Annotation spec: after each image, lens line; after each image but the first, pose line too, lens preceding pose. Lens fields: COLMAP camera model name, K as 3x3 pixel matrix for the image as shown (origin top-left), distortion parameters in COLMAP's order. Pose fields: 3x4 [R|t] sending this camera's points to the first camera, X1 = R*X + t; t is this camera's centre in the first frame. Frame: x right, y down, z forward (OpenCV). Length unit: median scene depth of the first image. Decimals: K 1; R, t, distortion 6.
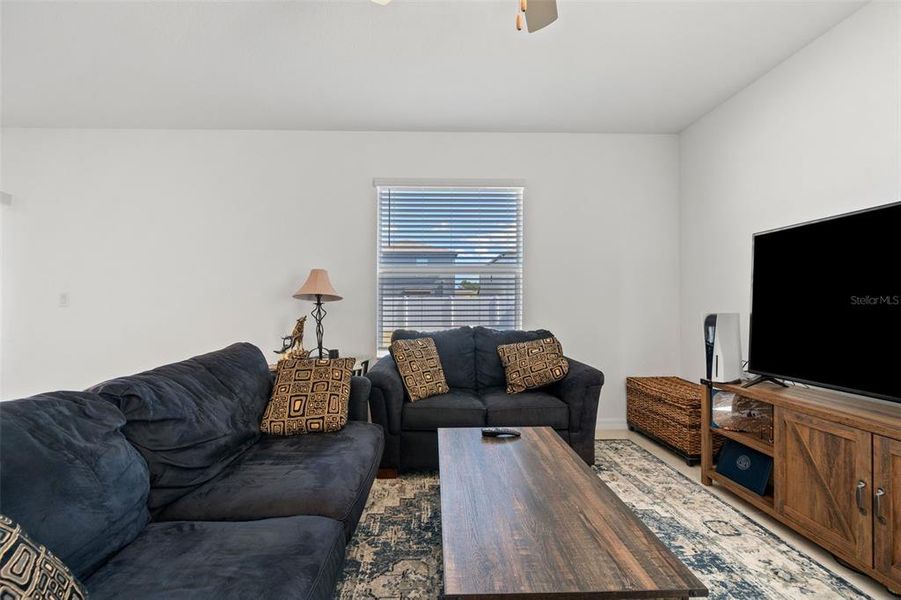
lens RADIAL K [[363.5, 0, 449.3], [0, 363.5, 296.4], [0, 0, 1]] dist [0.000476, -0.000583]
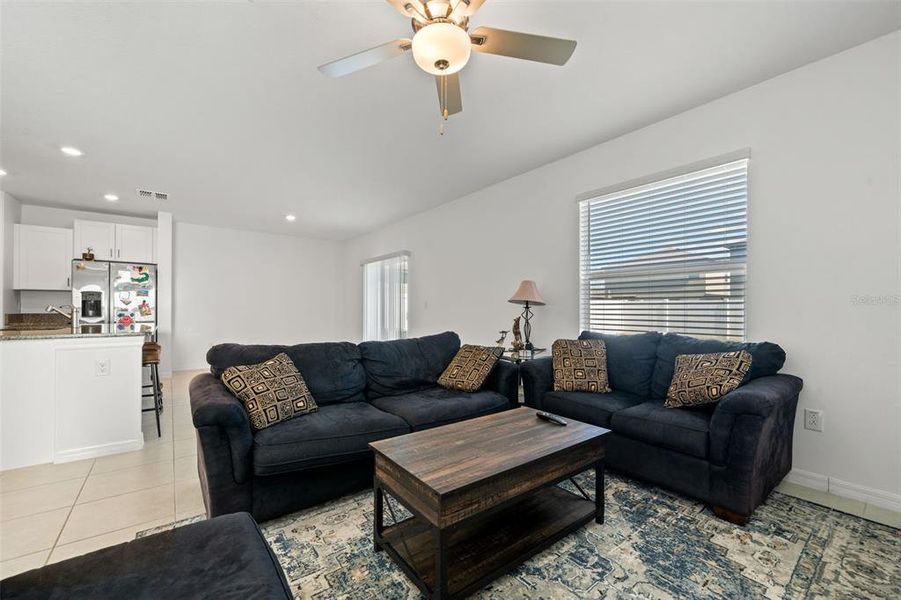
lens RADIAL K [[363.5, 0, 456.9], [0, 363.5, 300.6], [0, 0, 1]] dist [0.000476, -0.000583]
pose [[0.595262, -0.013085, -0.803425, 0.601968], [0.015273, 0.999871, -0.004968, -0.001734], [0.803387, -0.009313, 0.595385, 0.043637]]
